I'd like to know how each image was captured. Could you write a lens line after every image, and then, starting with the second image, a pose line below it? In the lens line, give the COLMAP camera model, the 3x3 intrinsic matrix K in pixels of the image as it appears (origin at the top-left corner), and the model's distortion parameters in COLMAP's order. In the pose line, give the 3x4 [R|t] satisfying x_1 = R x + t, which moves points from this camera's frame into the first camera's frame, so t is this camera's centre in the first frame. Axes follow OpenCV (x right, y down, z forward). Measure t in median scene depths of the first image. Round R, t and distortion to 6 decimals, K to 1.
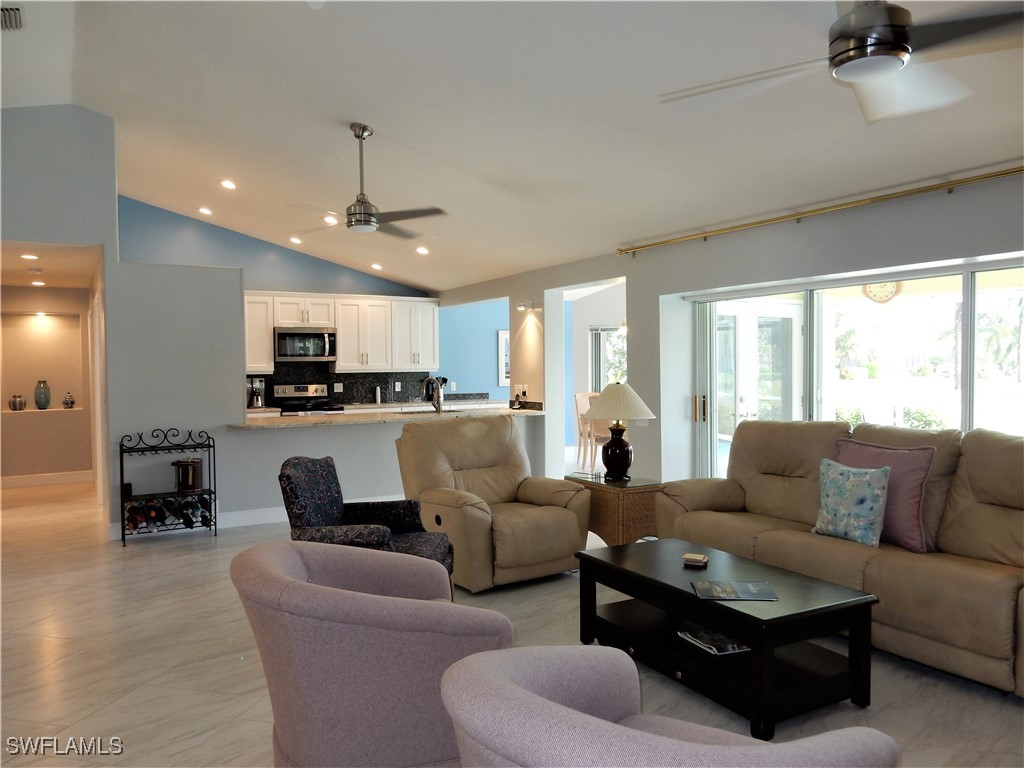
lens RADIAL K [[761.8, 0, 512.0], [0, 761.8, 384.0], [0, 0, 1]] dist [0.003222, 0.000545]
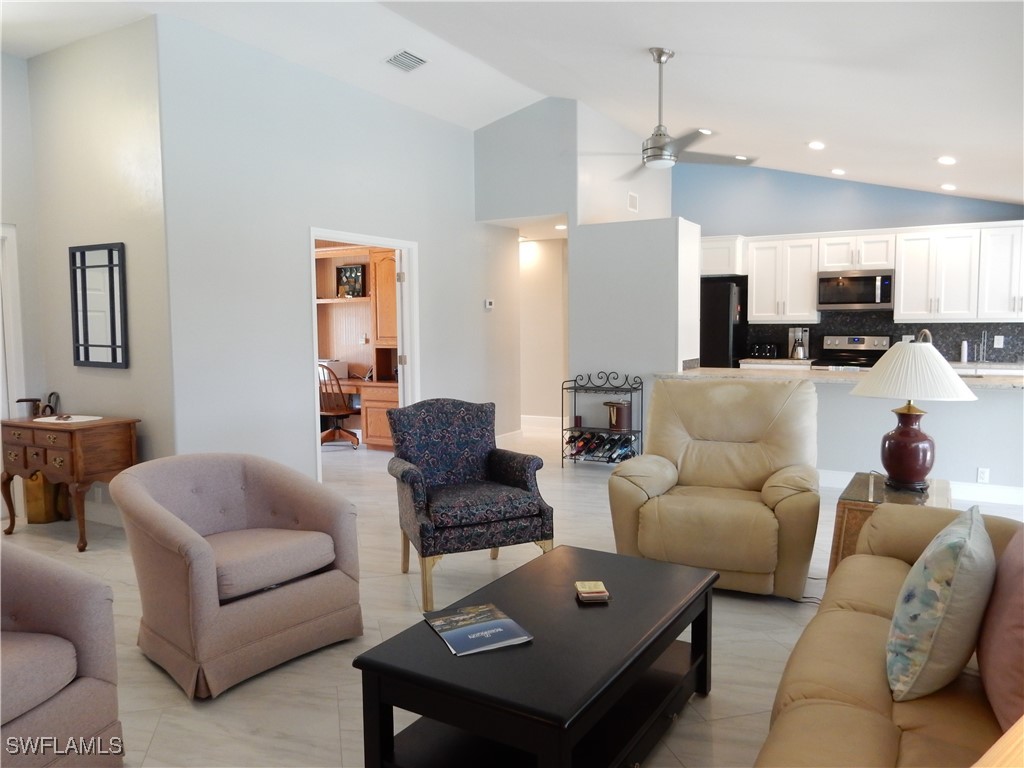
lens RADIAL K [[761.8, 0, 512.0], [0, 761.8, 384.0], [0, 0, 1]] dist [0.003222, 0.000545]
pose [[0.499585, 0.077361, -0.862804, 0.294214], [-0.018813, 0.996738, 0.078477, -0.005613], [0.866061, -0.022974, 0.499410, 0.216302]]
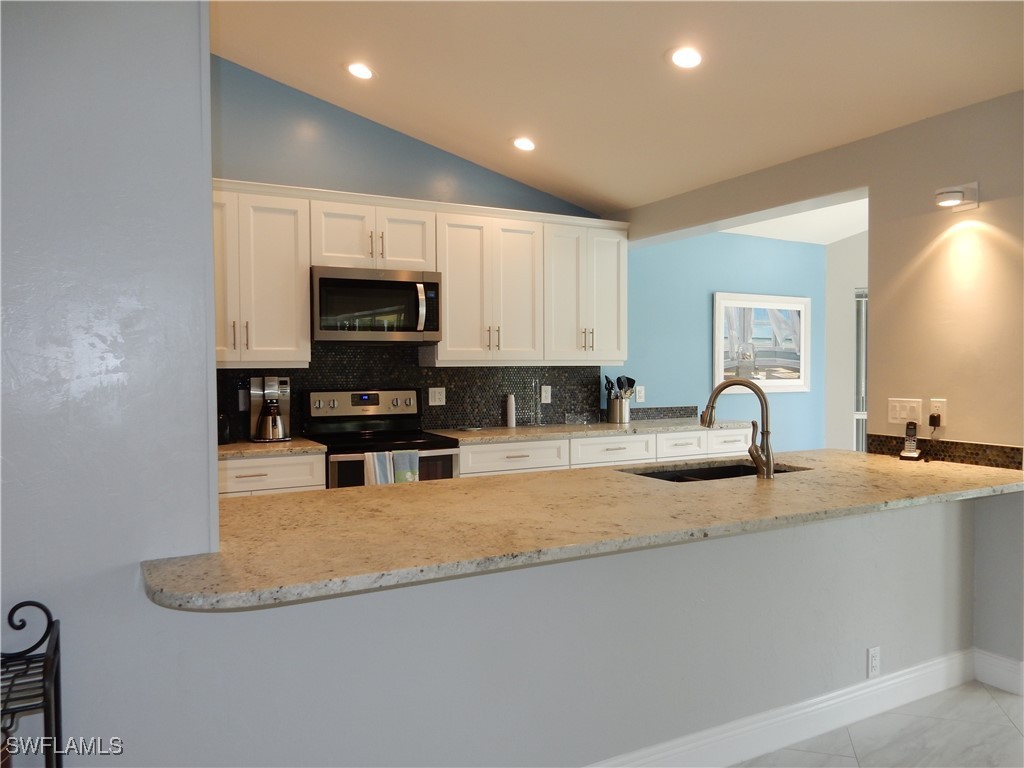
lens RADIAL K [[761.8, 0, 512.0], [0, 761.8, 384.0], [0, 0, 1]] dist [0.003222, 0.000545]
pose [[0.999382, 0.006799, -0.034494, -0.169756], [-0.006702, 0.999973, 0.002927, -0.005561], [0.034513, -0.002694, 0.999401, 0.528411]]
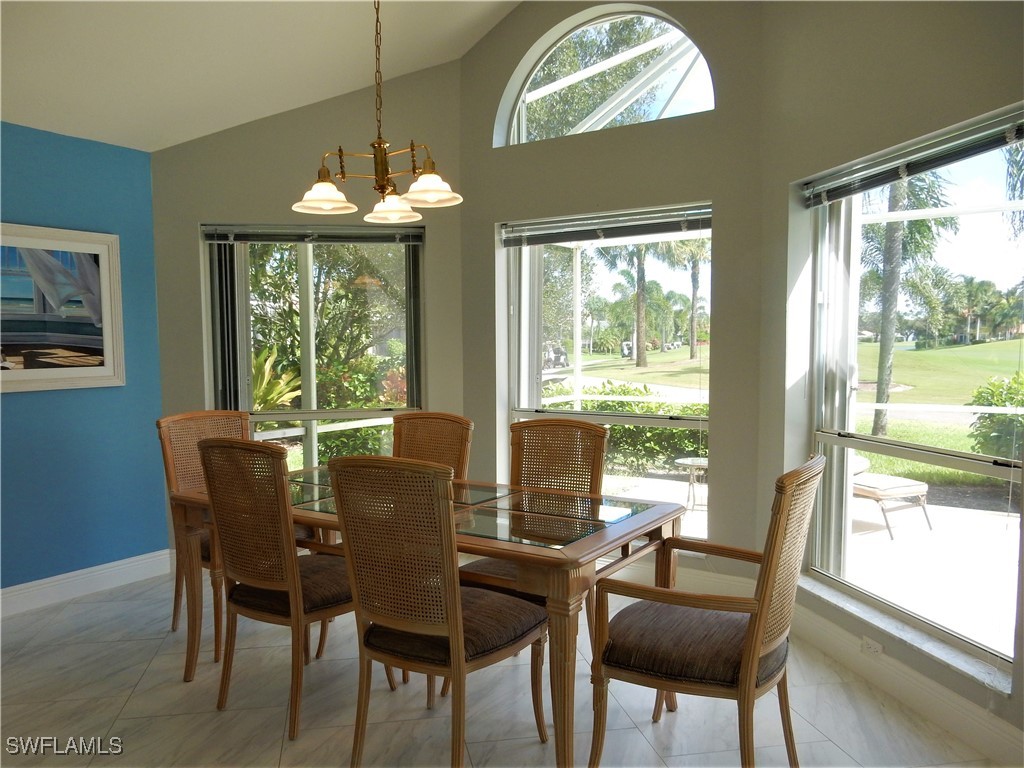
lens RADIAL K [[761.8, 0, 512.0], [0, 761.8, 384.0], [0, 0, 1]] dist [0.003222, 0.000545]
pose [[0.890738, -0.029210, 0.453578, 0.081521], [0.008350, 0.998816, 0.047924, -0.018487], [-0.454441, -0.038900, 0.889927, 0.745465]]
